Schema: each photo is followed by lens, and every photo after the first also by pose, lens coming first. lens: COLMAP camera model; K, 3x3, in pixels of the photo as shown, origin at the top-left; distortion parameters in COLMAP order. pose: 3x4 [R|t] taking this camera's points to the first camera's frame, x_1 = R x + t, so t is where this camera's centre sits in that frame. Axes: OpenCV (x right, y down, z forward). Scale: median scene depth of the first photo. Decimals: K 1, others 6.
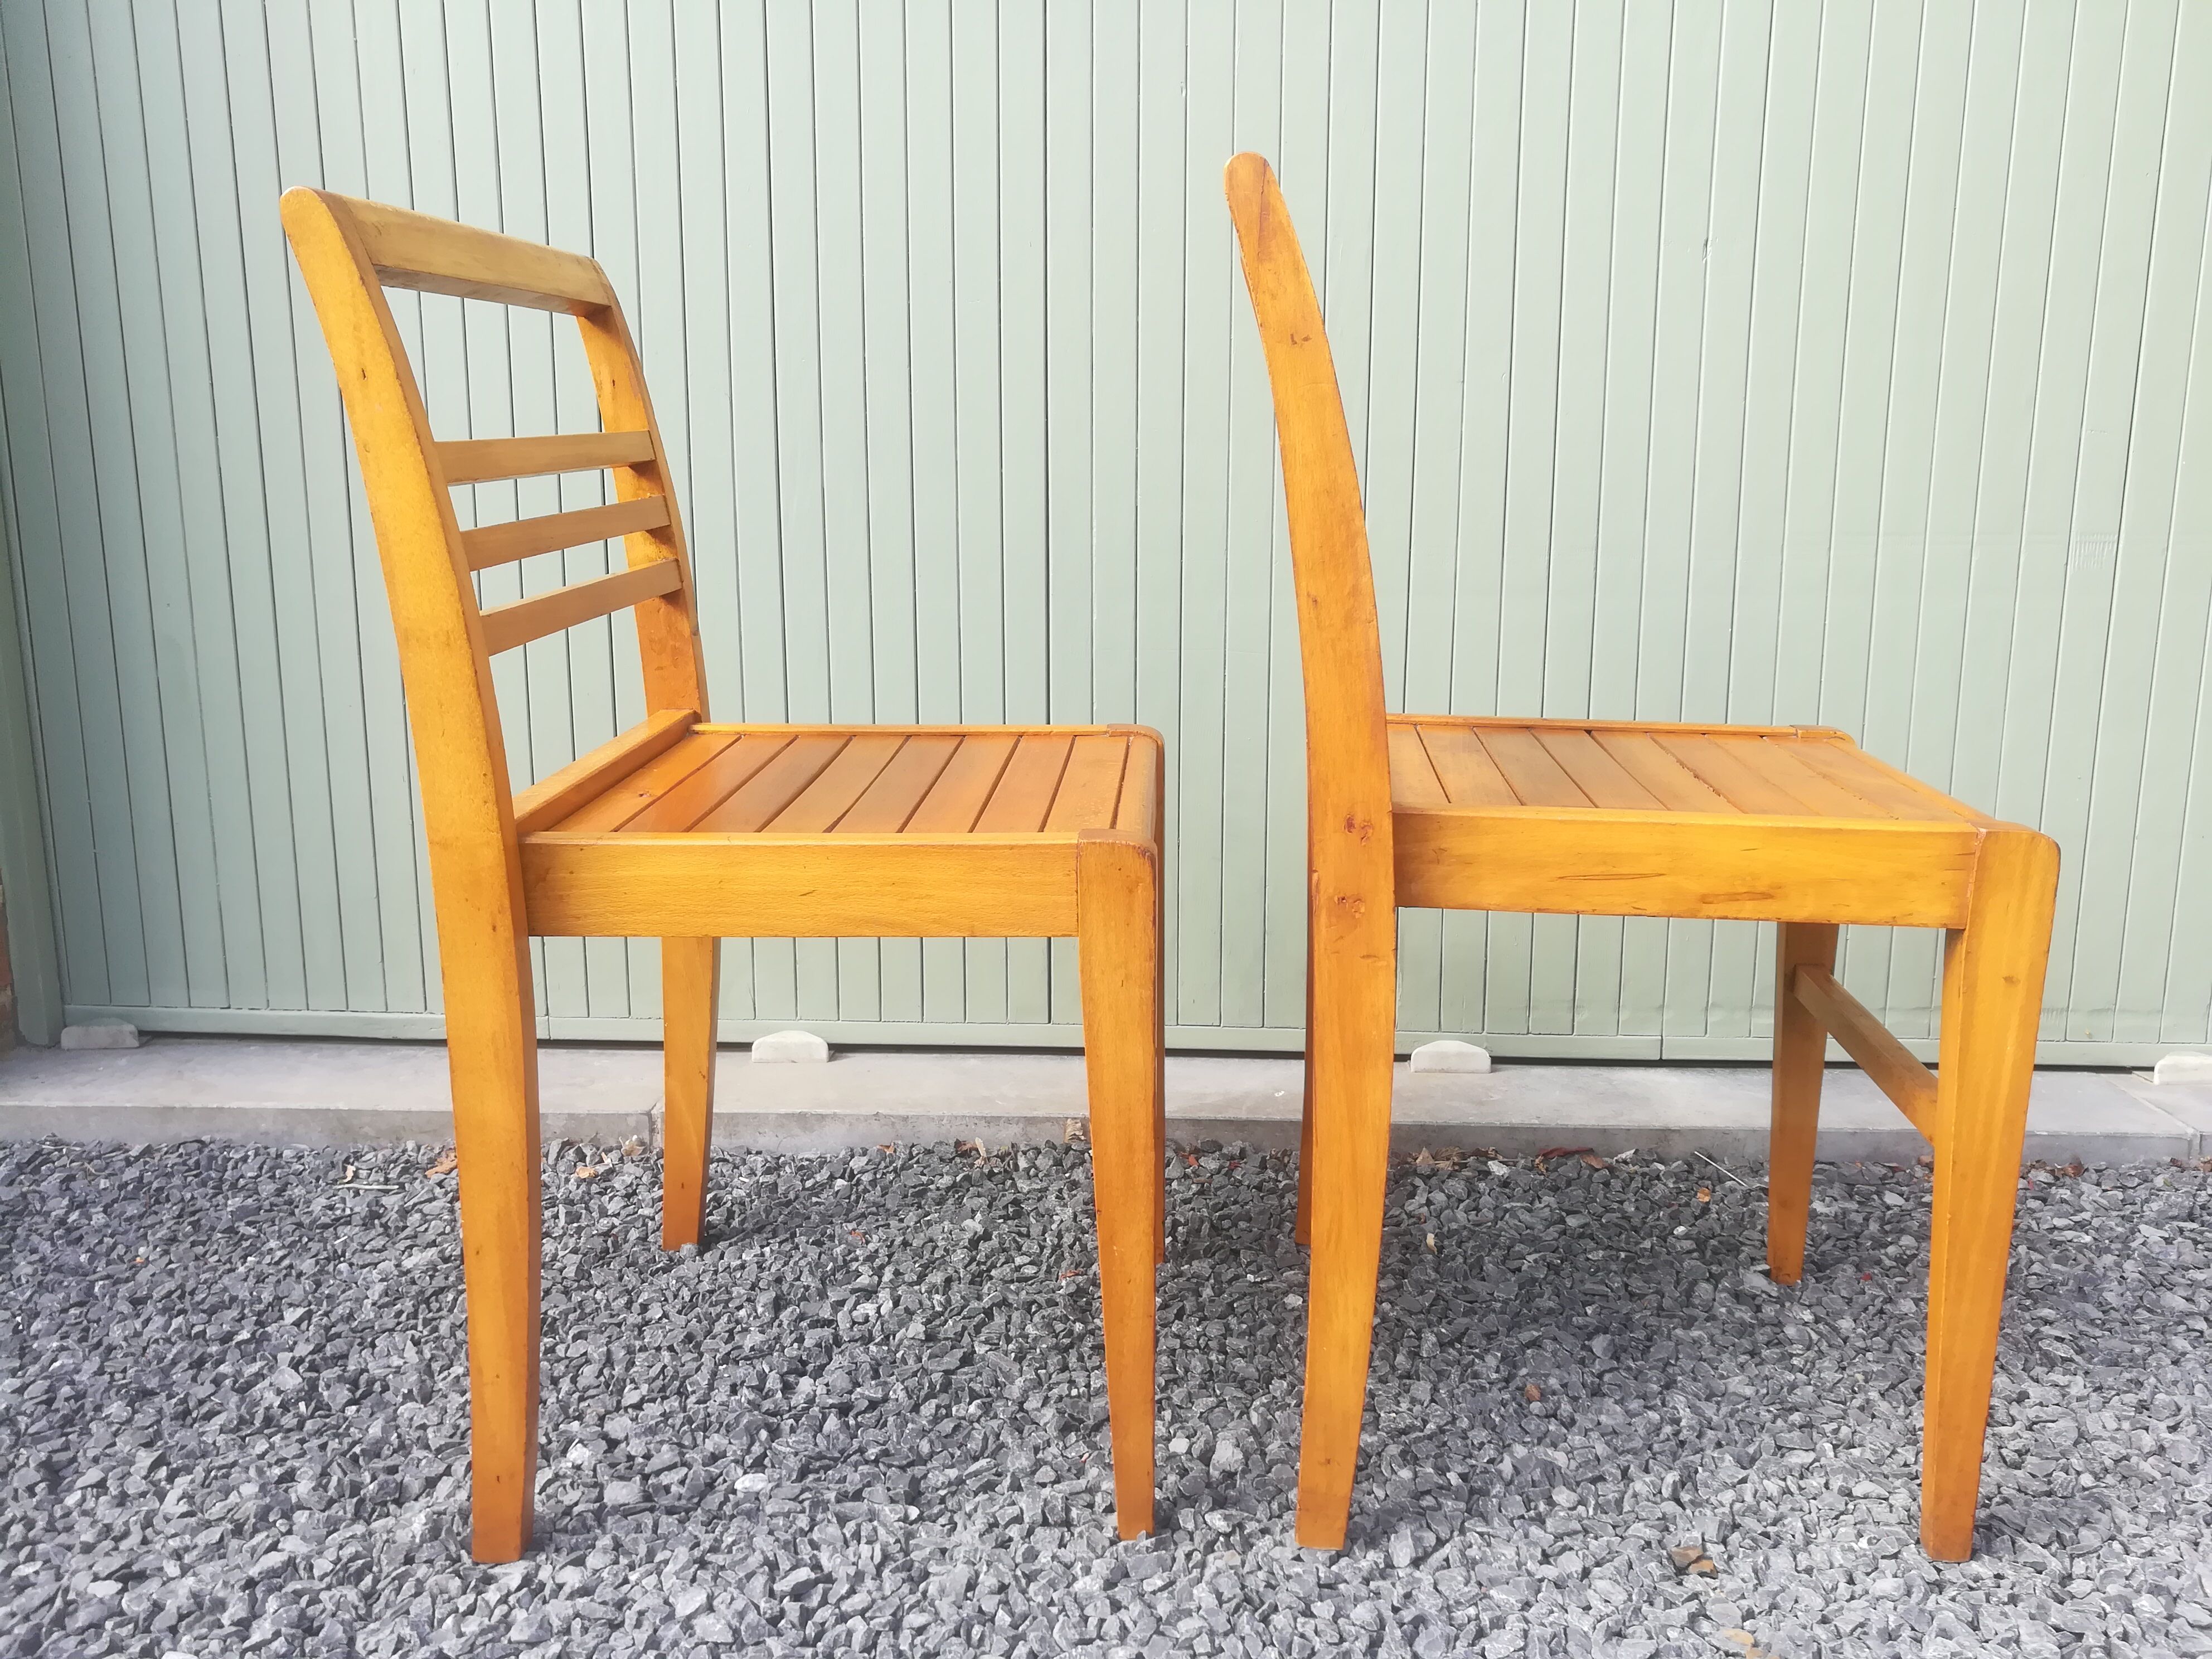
lens RADIAL K [[1738.3, 0, 1104.1], [0, 1738.3, 824.1], [0, 0, 1]] dist [-0.010050, 0.028722]
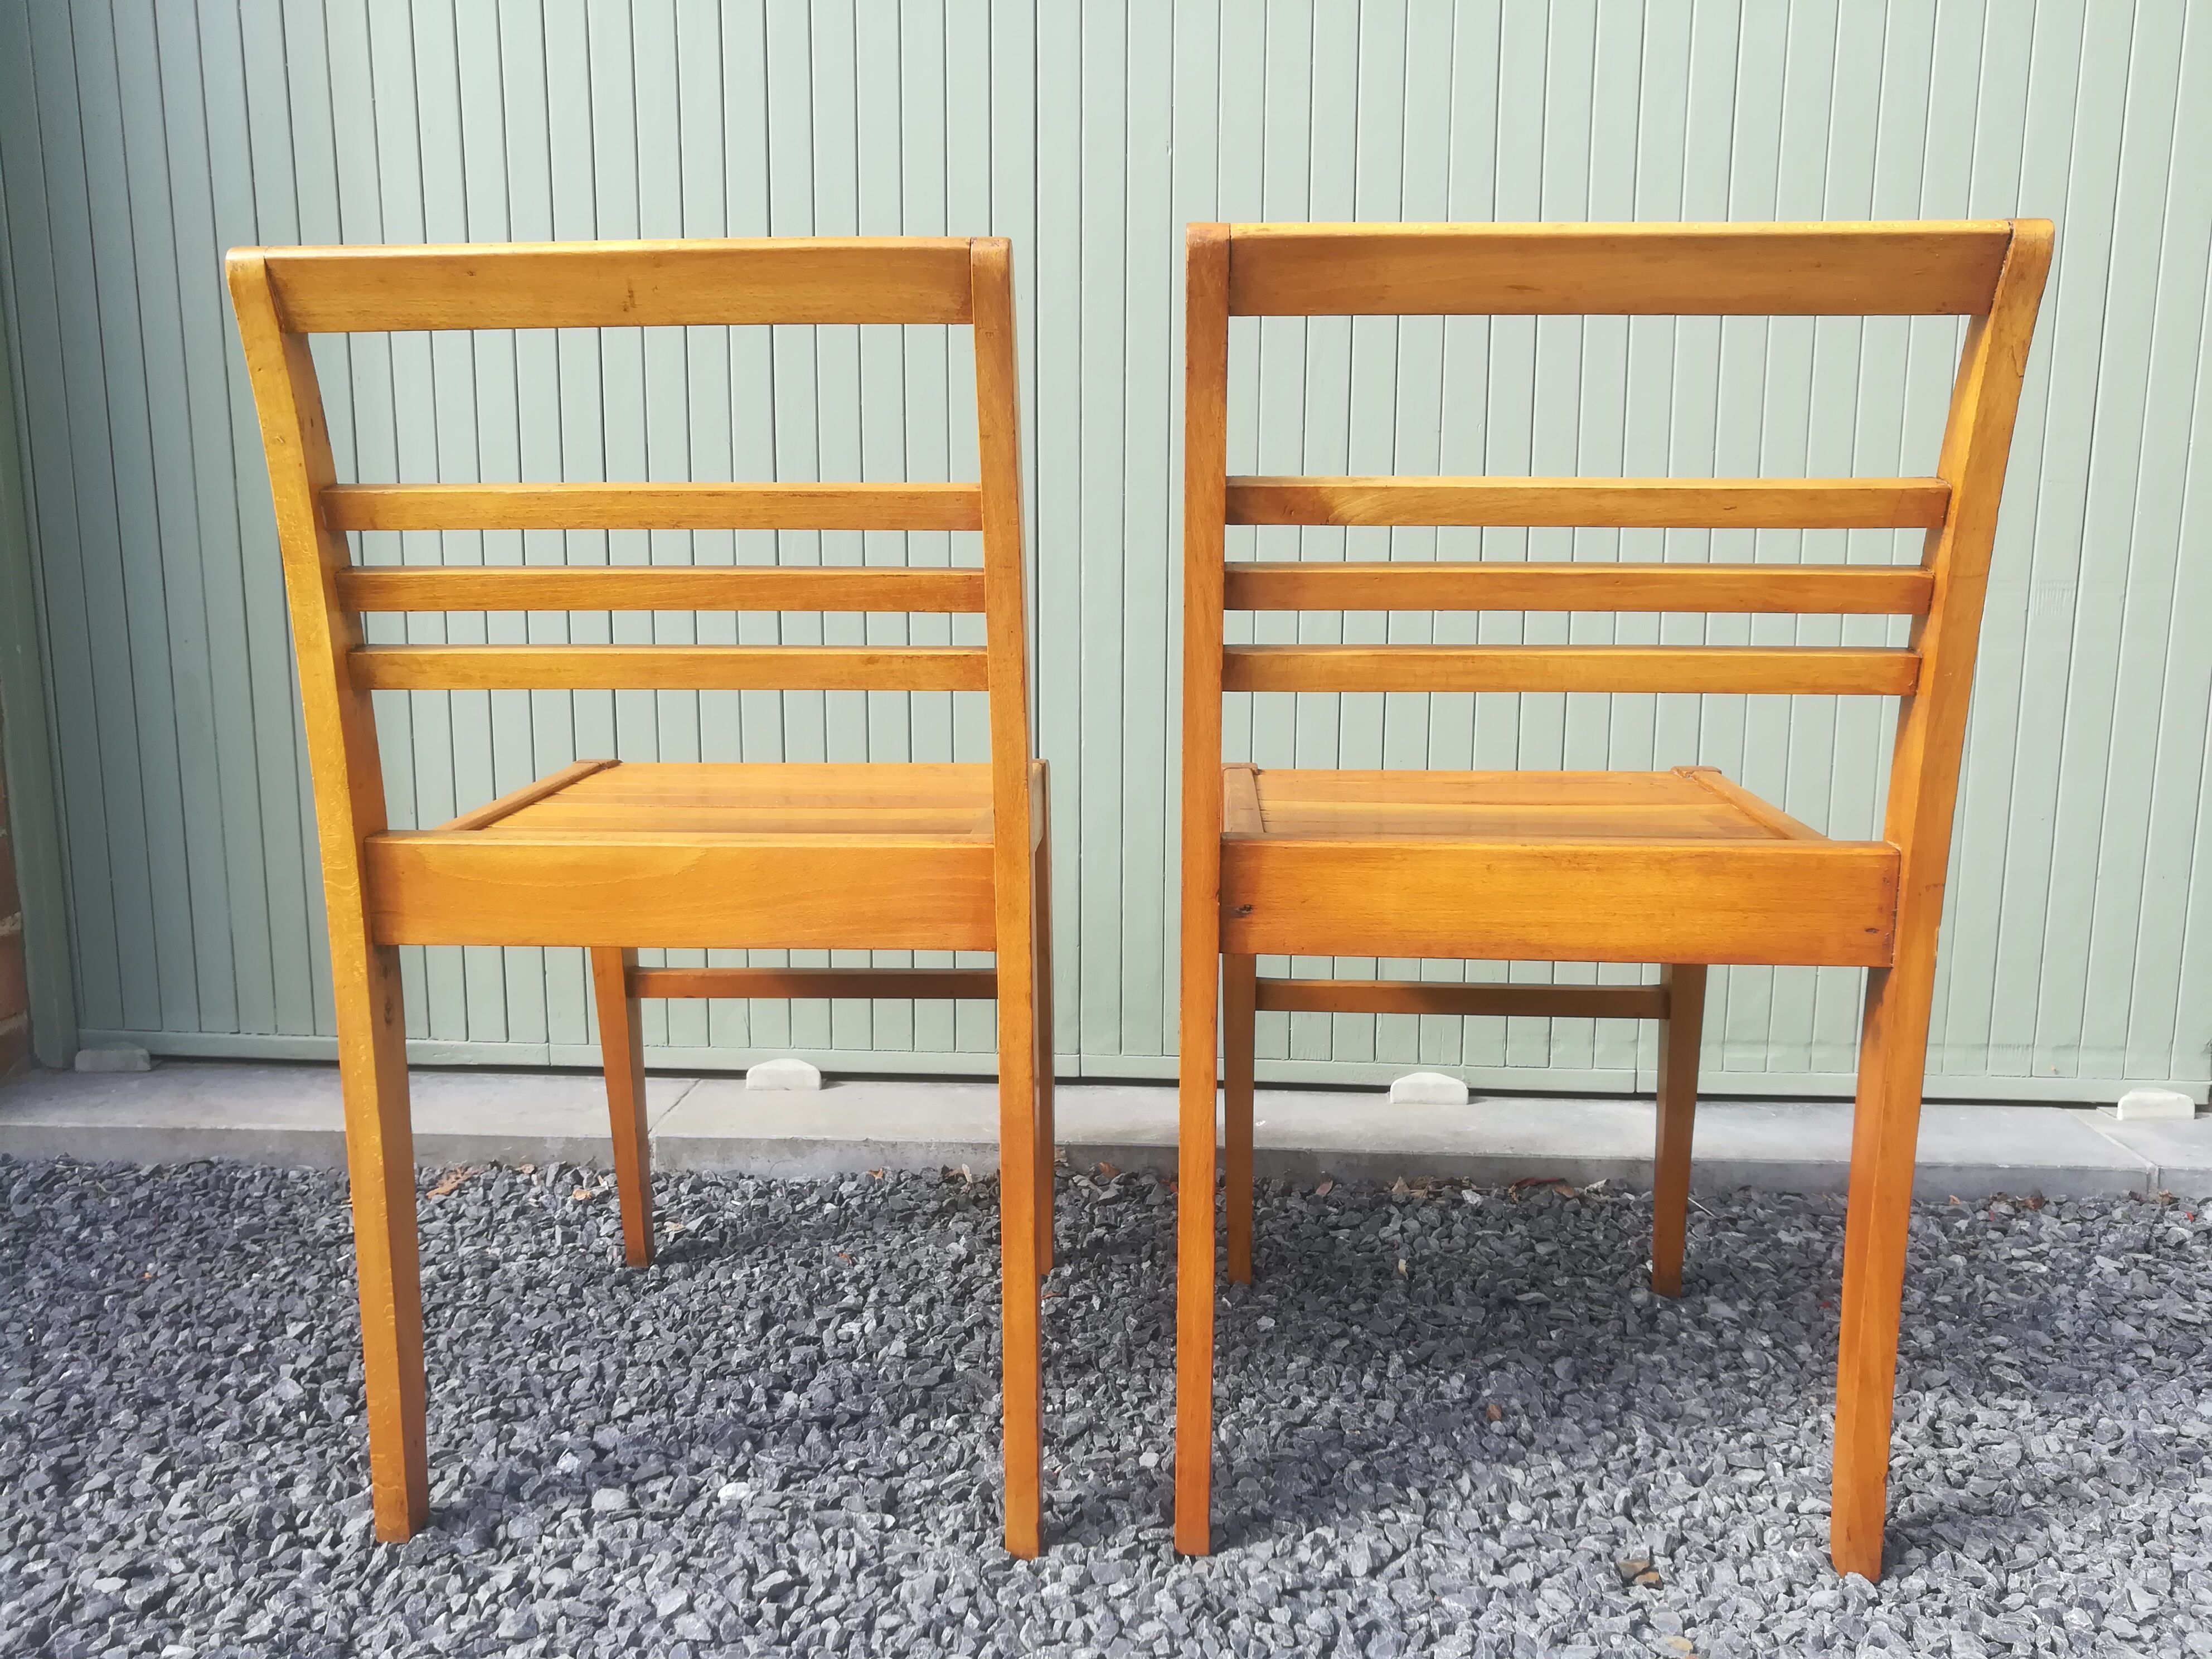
lens RADIAL K [[1742.2, 0, 1106.0], [0, 1742.2, 829.5], [0, 0, 1]] dist [-0.013137, 0.031501]
pose [[0.999960, 0.006612, -0.005949, 0.020410], [-0.006722, 0.999805, -0.018593, 0.002536], [0.005825, 0.018632, 0.999809, -0.039277]]
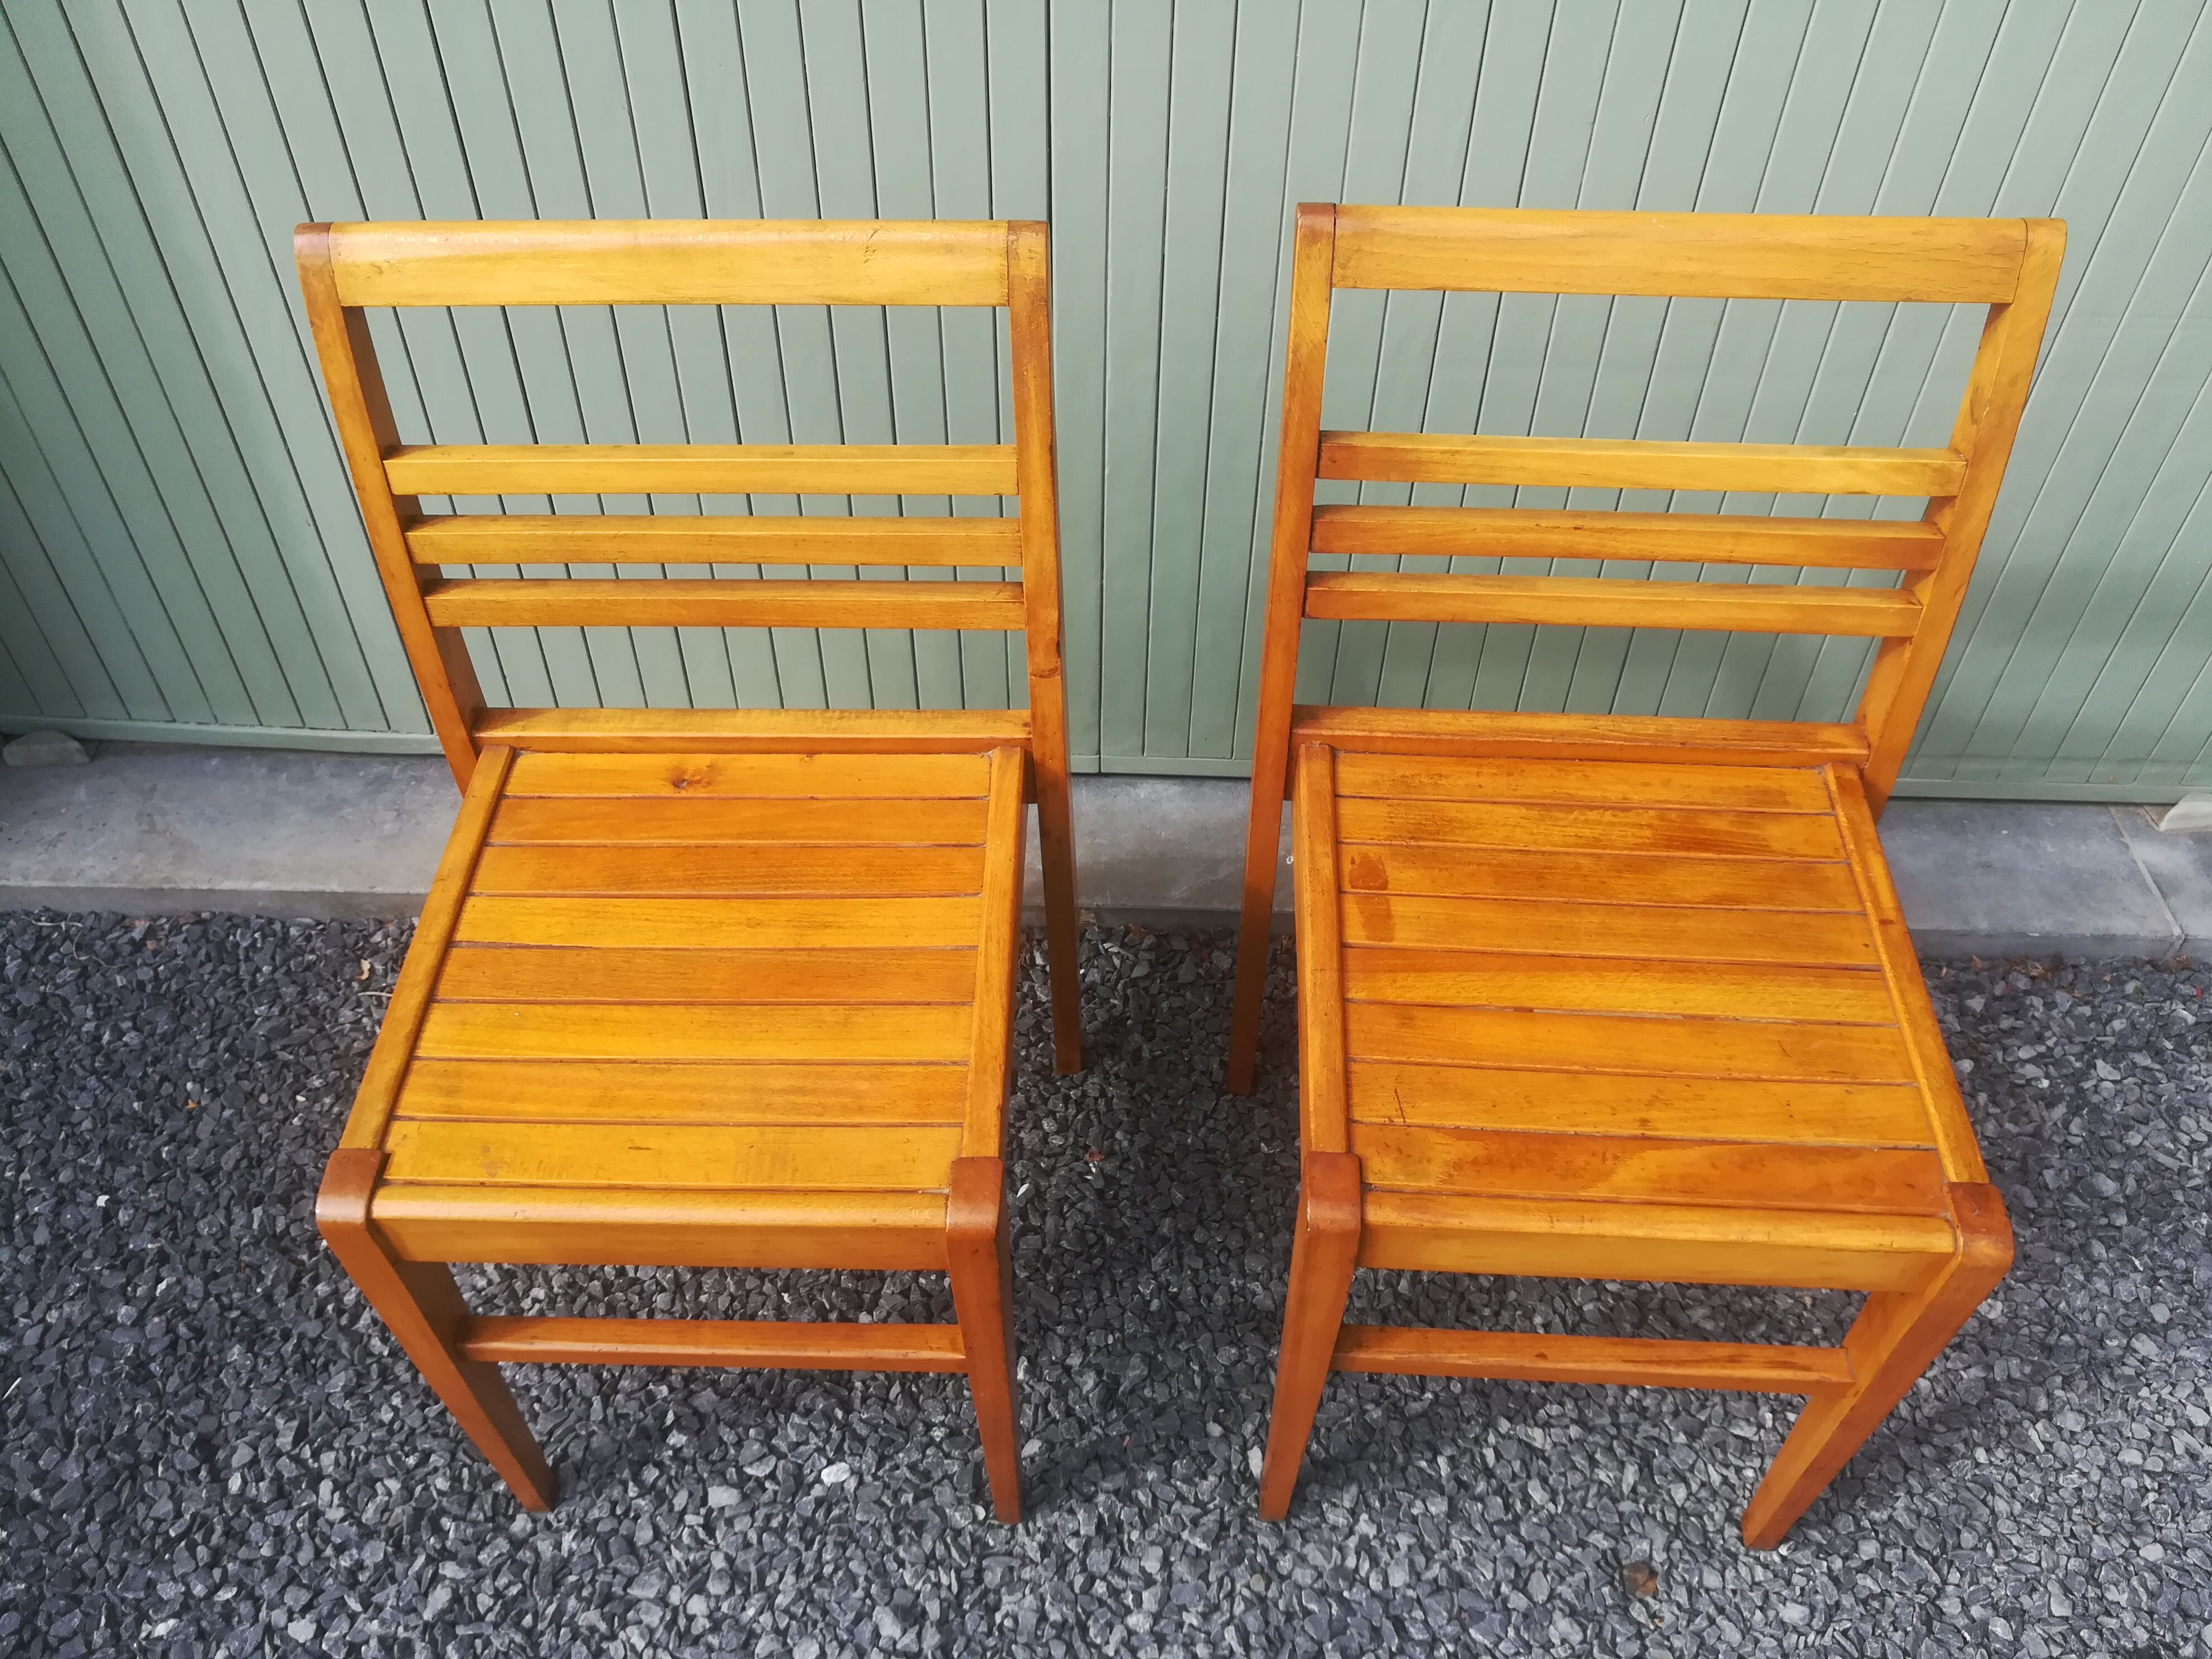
lens RADIAL K [[1742.2, 0, 1106.0], [0, 1742.2, 829.5], [0, 0, 1]] dist [-0.013137, 0.031501]
pose [[0.999328, -0.013931, 0.033911, -0.053281], [-0.007852, 0.822192, 0.569157, -0.577782], [-0.035810, -0.569040, 0.821530, 0.270894]]
